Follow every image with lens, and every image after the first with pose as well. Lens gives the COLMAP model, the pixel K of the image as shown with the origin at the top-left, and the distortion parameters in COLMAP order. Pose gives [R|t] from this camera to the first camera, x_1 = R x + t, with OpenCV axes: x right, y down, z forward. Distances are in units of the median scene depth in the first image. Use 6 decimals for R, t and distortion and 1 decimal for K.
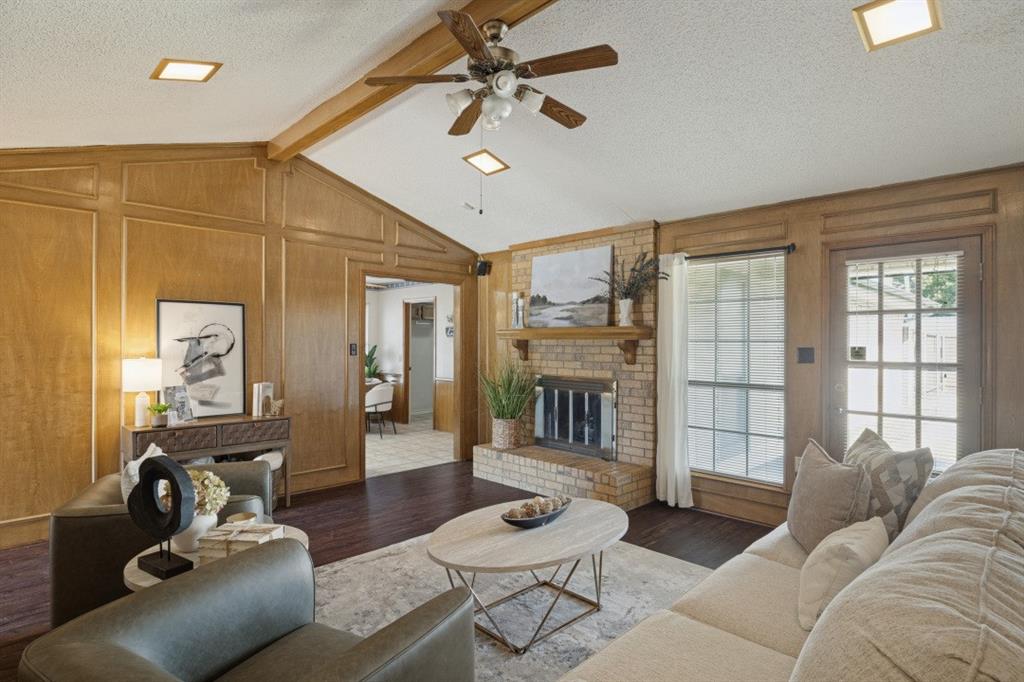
lens RADIAL K [[534.5, 0, 509.1], [0, 534.5, 336.7], [0, 0, 1]] dist [-0.002140, -0.001263]
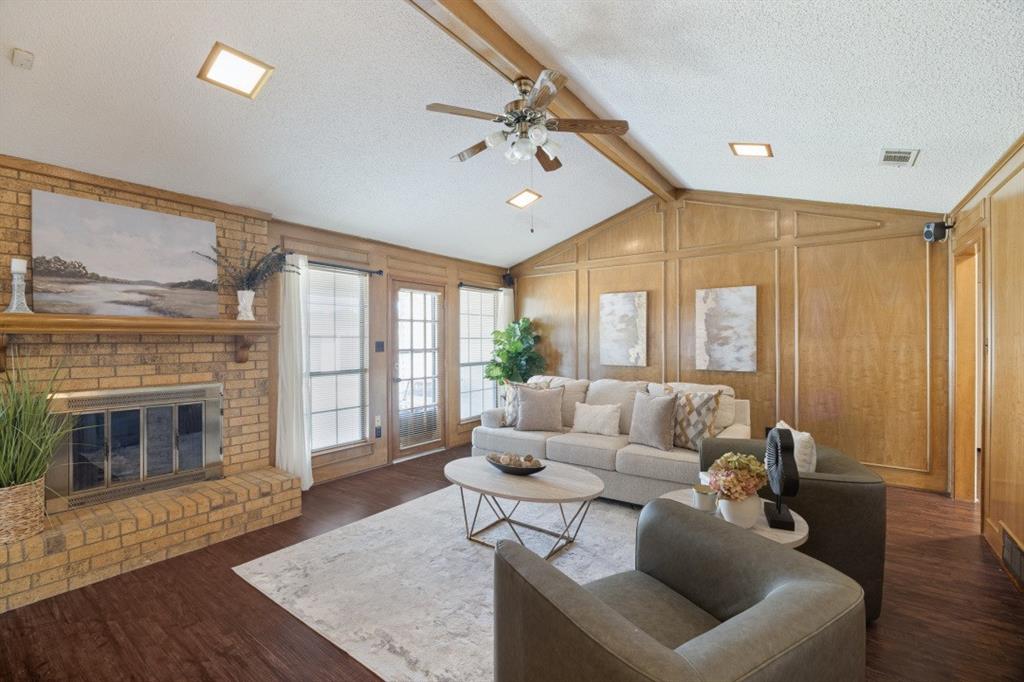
lens RADIAL K [[444.2, 0, 513.0], [0, 444.2, 338.8], [0, 0, 1]] dist [-0.008536, -0.000258]
pose [[-0.152553, 0.000186, 0.988295, -0.588858], [-0.006094, 0.999981, -0.001128, 0.009671], [-0.988277, -0.006195, -0.152548, 0.667192]]
